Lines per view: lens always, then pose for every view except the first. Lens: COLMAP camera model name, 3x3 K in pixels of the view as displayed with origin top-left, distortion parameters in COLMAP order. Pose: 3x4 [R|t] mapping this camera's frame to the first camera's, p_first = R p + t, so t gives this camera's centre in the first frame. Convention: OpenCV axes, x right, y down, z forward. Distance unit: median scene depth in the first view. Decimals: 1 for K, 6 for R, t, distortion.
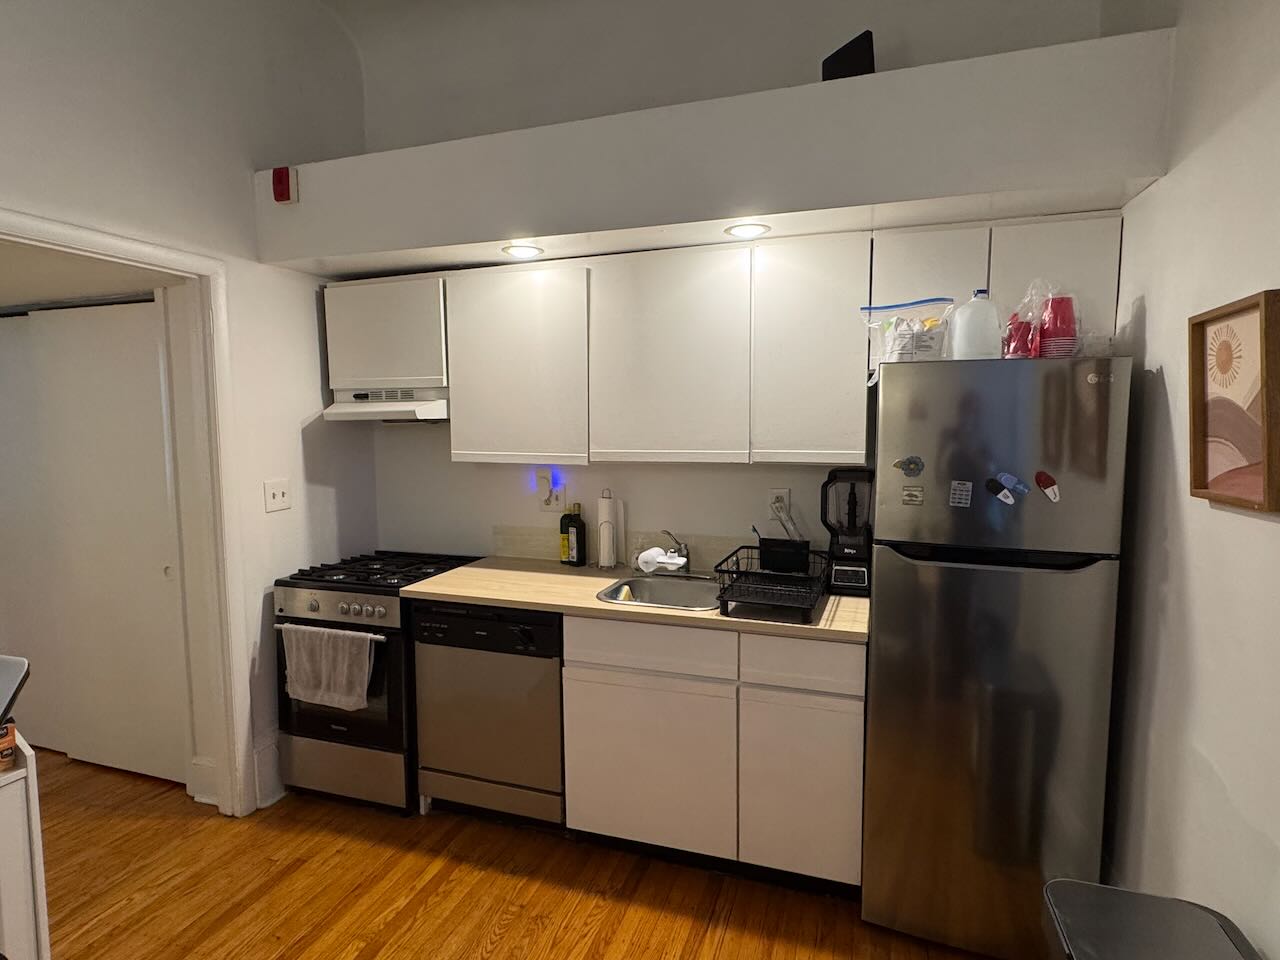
lens RADIAL K [[693.9, 0, 640.0], [0, 693.9, 480.0], [0, 0, 1]] dist [0.000548, 0.000014]
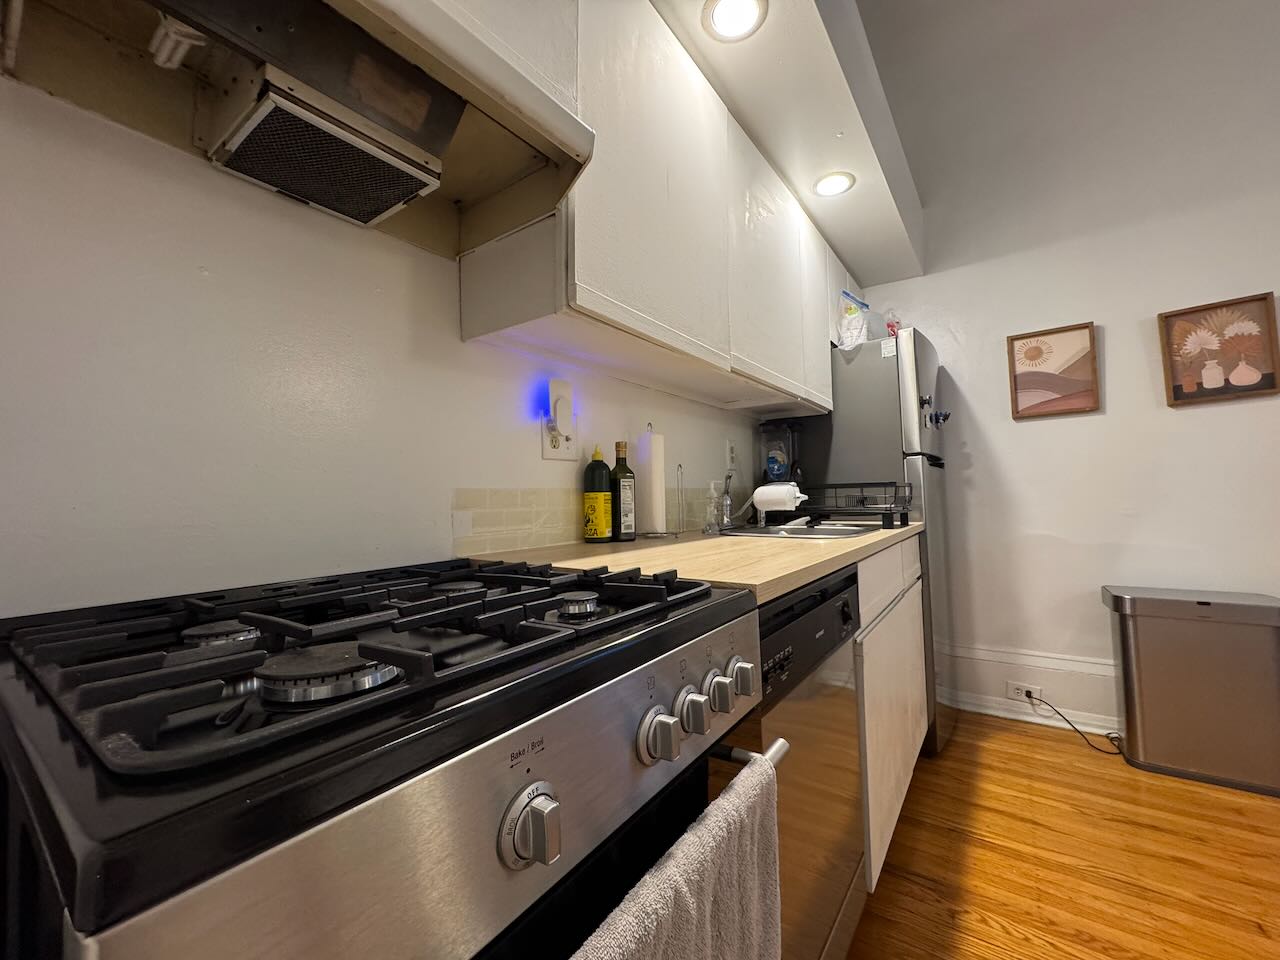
lens RADIAL K [[510.3, 0, 641.4], [0, 510.3, 477.7], [0, 0, 1]] dist [-0.000668, 0.000241]
pose [[0.286108, 0.038037, 0.957442, -0.558391], [0.099901, 0.992582, -0.069286, 0.105208], [-0.952975, 0.115472, 0.280186, 0.888810]]
